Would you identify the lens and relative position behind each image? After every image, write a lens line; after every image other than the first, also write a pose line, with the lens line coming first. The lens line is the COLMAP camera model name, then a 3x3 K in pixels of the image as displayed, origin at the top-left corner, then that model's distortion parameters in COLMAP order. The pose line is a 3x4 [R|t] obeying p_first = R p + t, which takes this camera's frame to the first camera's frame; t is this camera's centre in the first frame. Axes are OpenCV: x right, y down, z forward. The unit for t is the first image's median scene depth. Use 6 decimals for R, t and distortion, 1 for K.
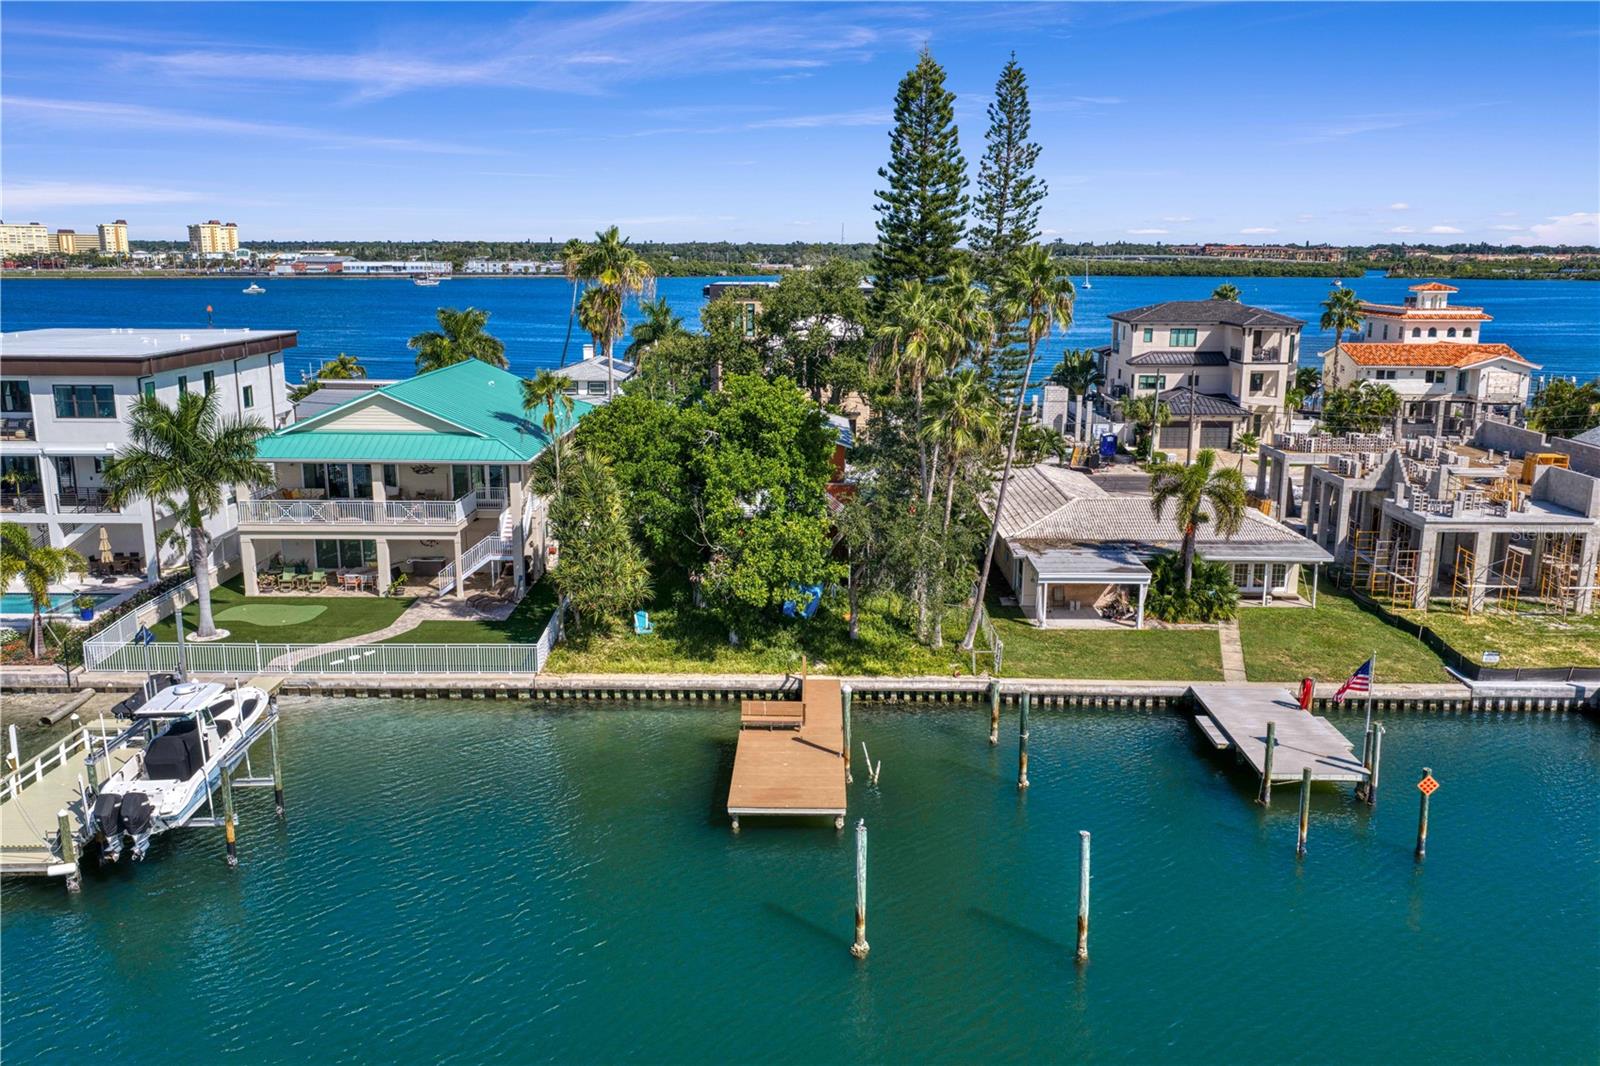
lens RADIAL K [[1295.6, 0, 807.1], [0, 1295.6, 525.8], [0, 0, 1]] dist [0.077601, -0.132690]
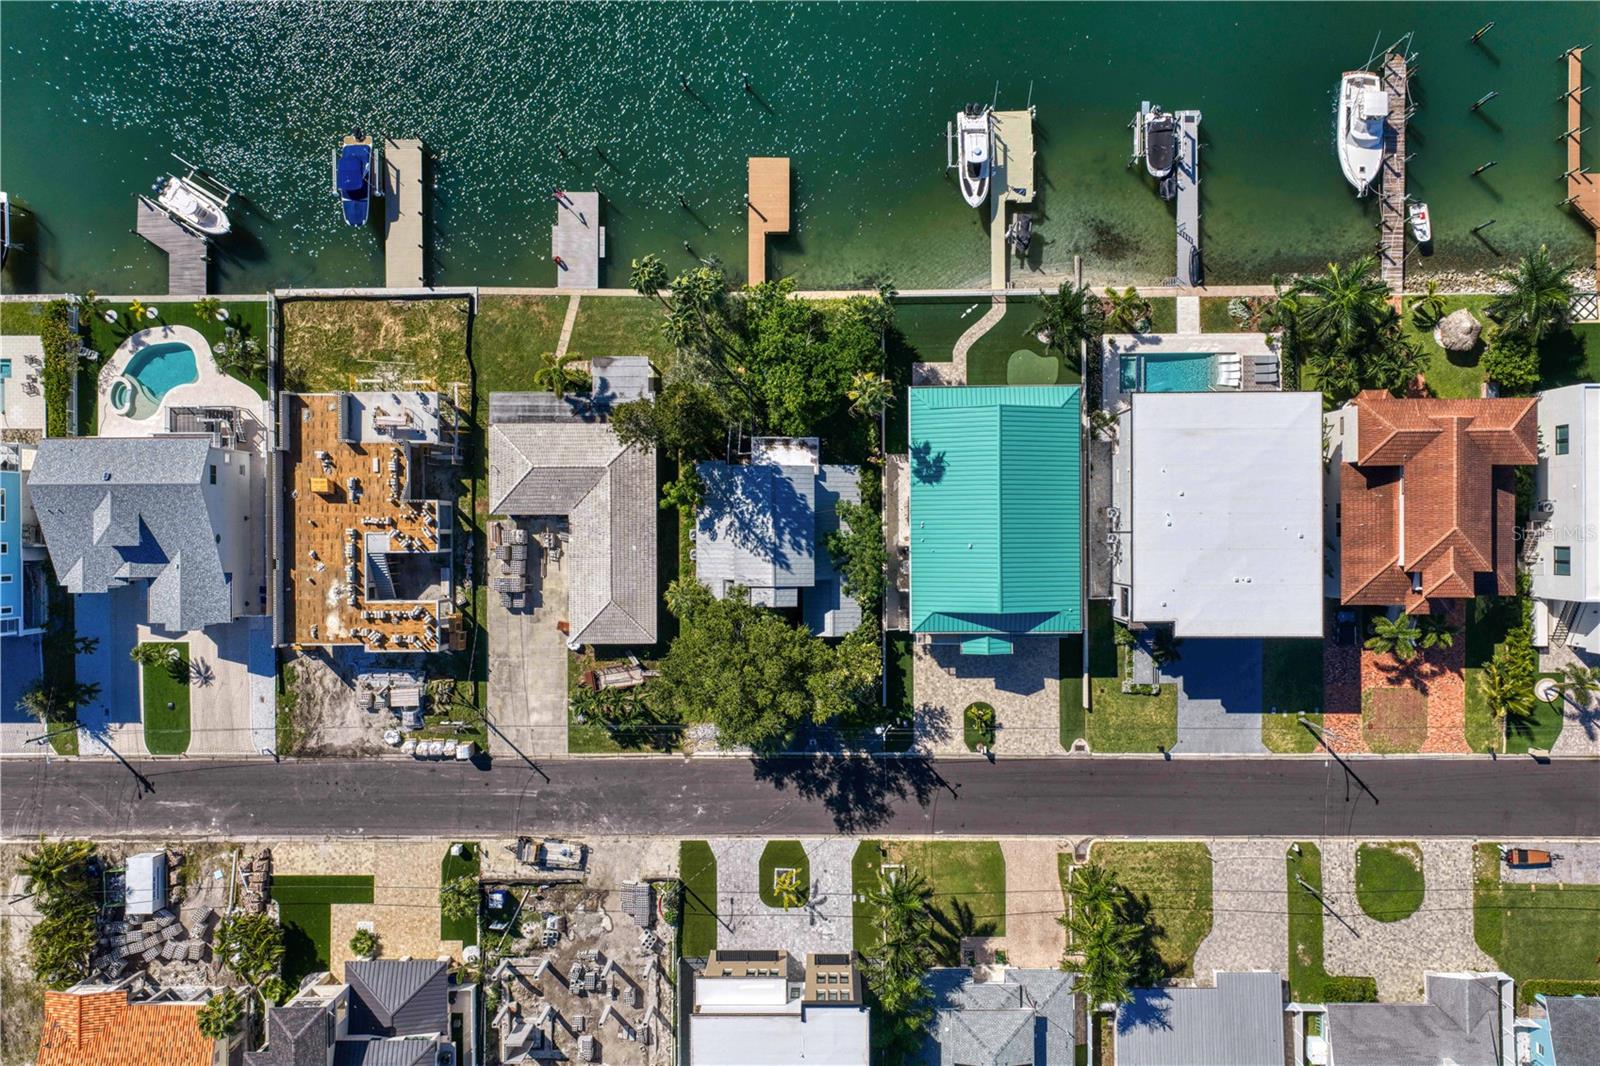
lens RADIAL K [[1314.7, 0, 804.5], [0, 1314.7, 532.3], [0, 0, 1]] dist [0.050555, -0.067044]
pose [[-0.999901, 0.013683, 0.003145, -0.067724], [0.000161, -0.212831, 0.977089, -2.089378], [0.014039, 0.976993, 0.212808, 0.865123]]
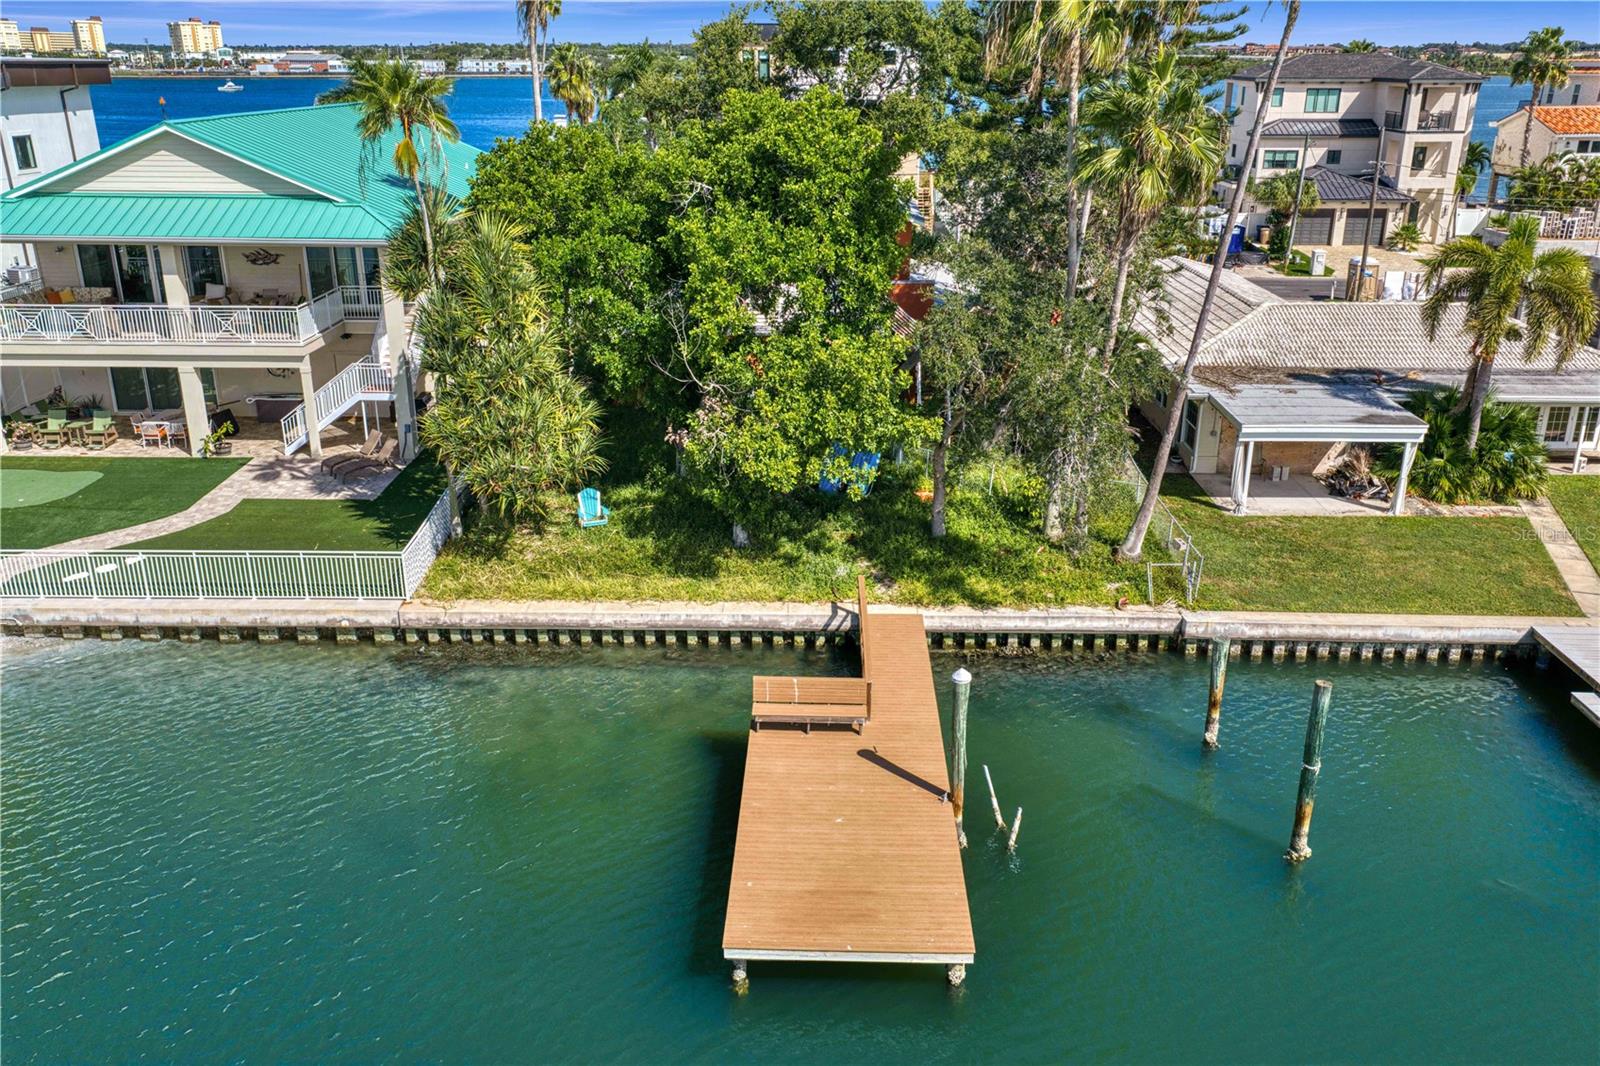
lens RADIAL K [[1294.4, 0, 807.2], [0, 1294.4, 532.0], [0, 0, 1]] dist [0.034736, -0.043201]
pose [[0.999939, 0.001780, -0.010897, -0.018692], [-0.000215, 0.989868, 0.141994, -0.000416], [0.011040, -0.141983, 0.989808, 0.402347]]
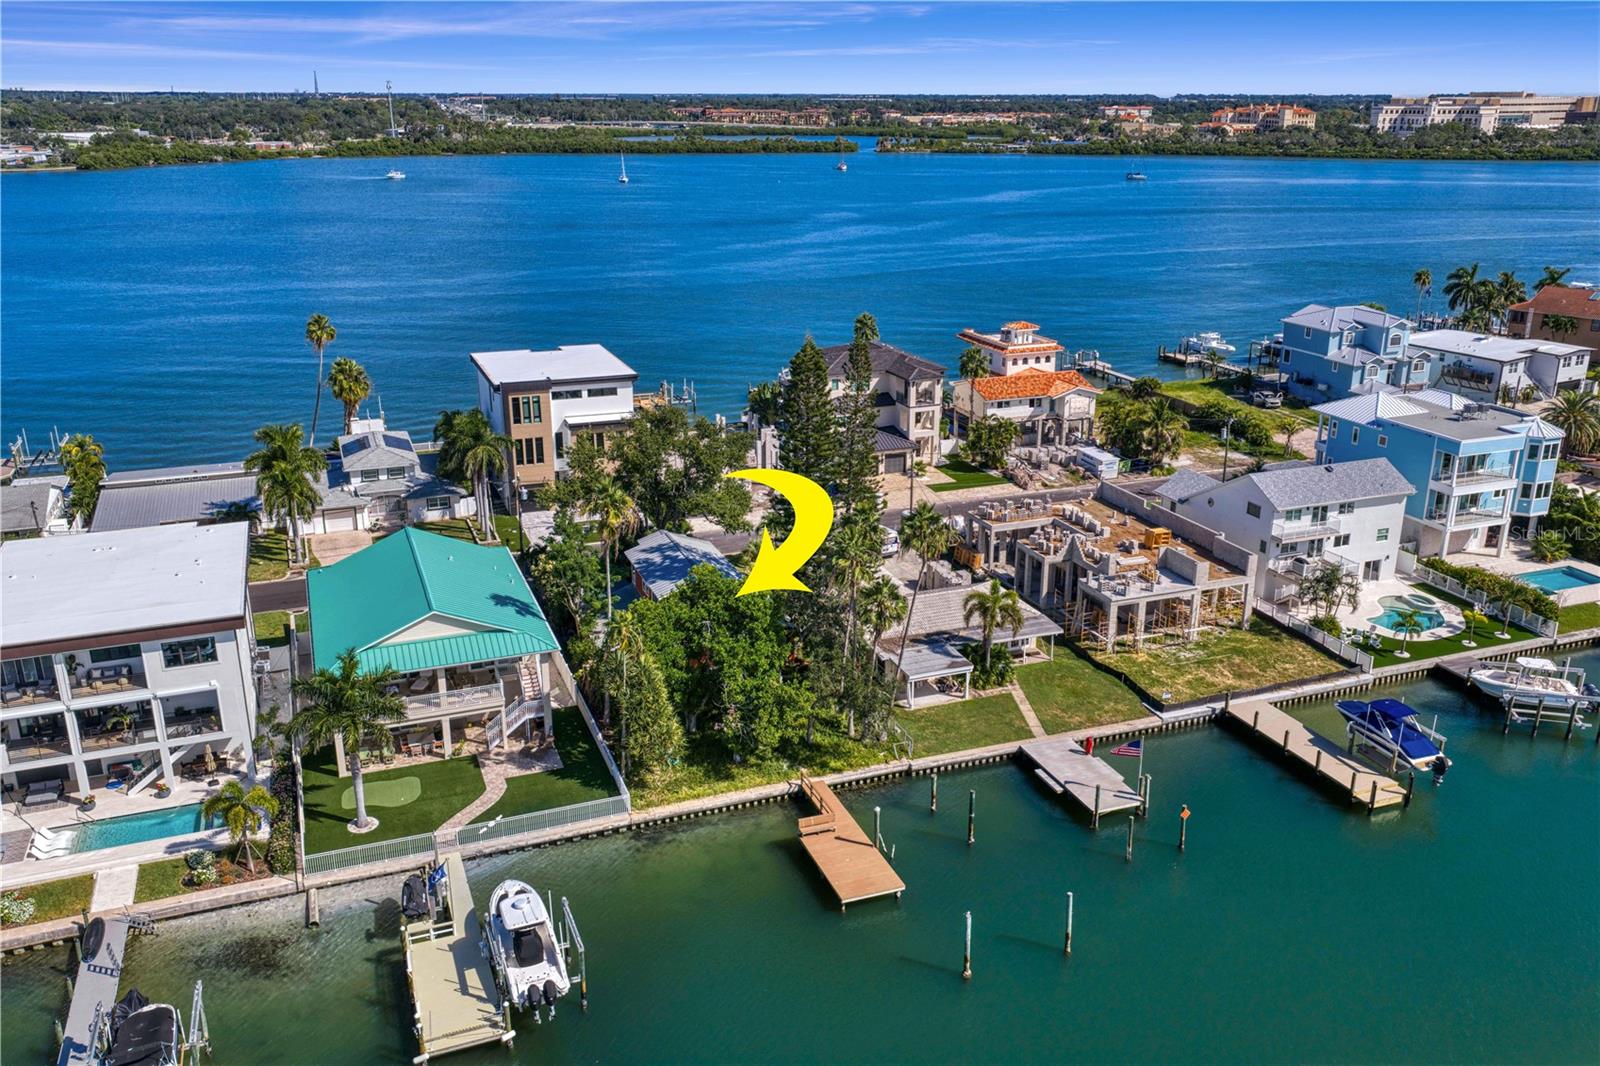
lens RADIAL K [[1307.0, 0, 800.0], [0, 1307.0, 533.0], [0, 0, 1]] dist [0.098428, -0.213237]
pose [[0.930898, -0.120859, 0.344705, -0.474141], [0.078974, 0.987949, 0.133116, -0.361474], [-0.356639, -0.096695, 0.929225, -0.396689]]
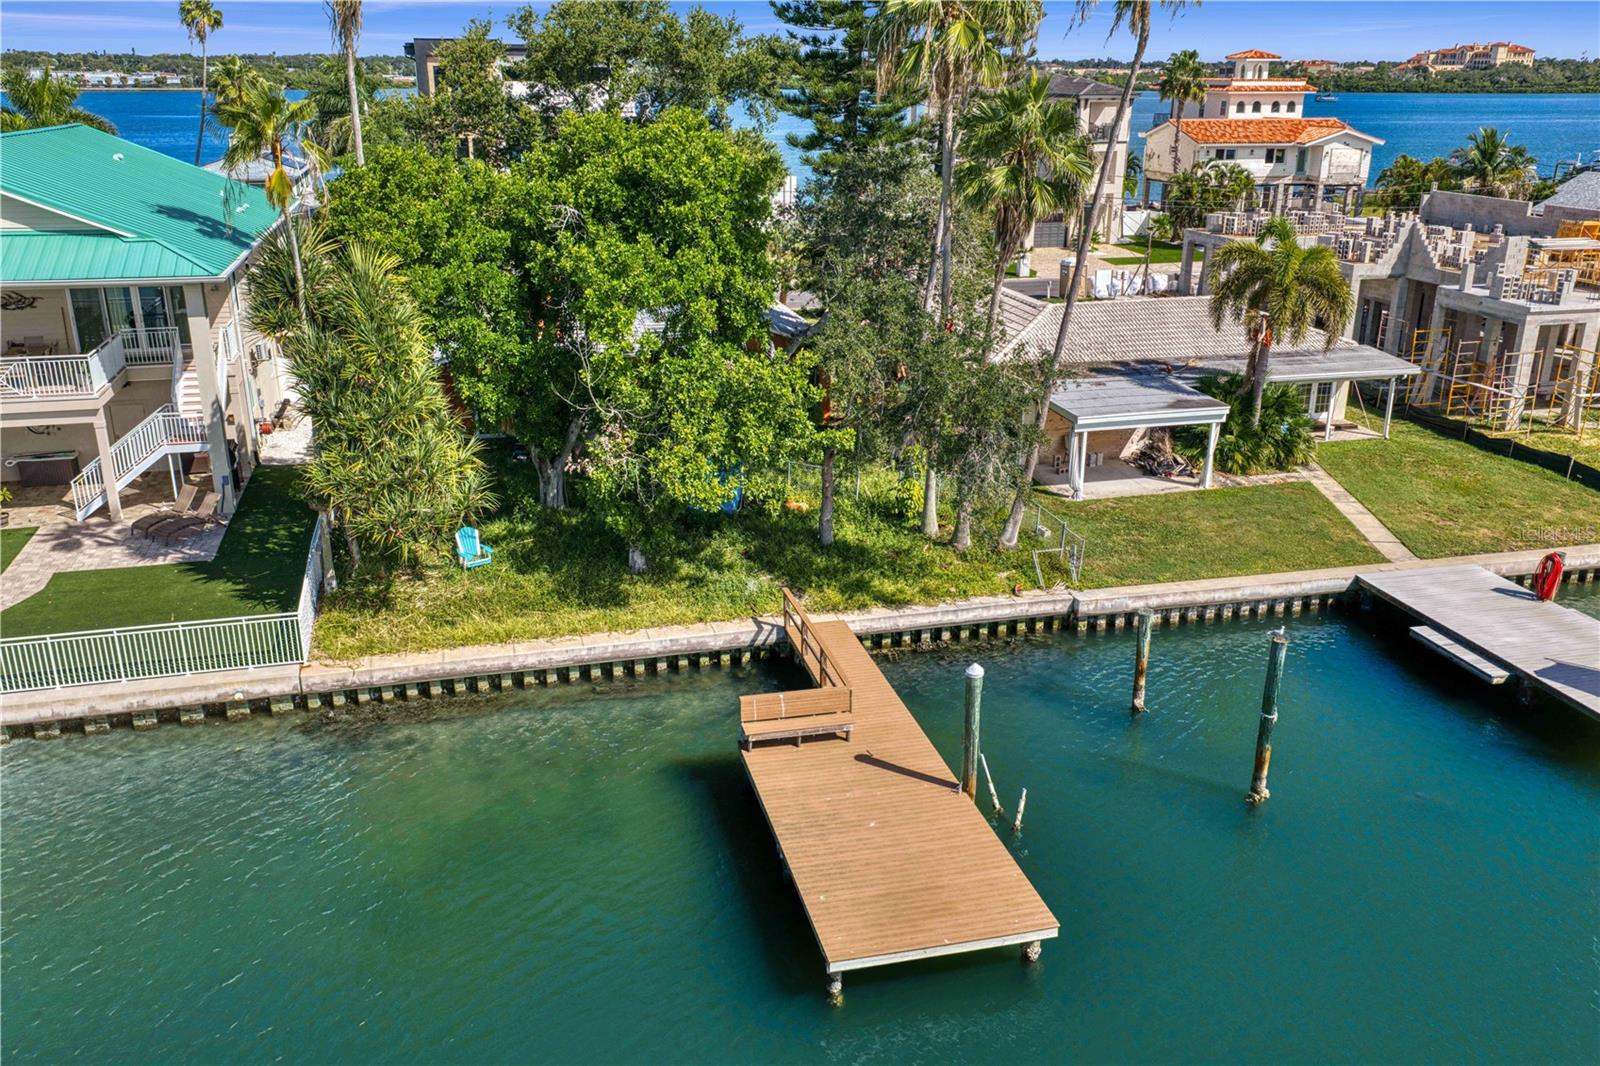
lens RADIAL K [[1300.2, 0, 799.5], [0, 1300.2, 527.5], [0, 0, 1]] dist [0.031108, -0.036835]
pose [[0.966849, -0.085372, 0.240655, -0.126092], [0.053547, 0.989286, 0.135817, -0.005653], [-0.249671, -0.118428, 0.961061, 0.406793]]
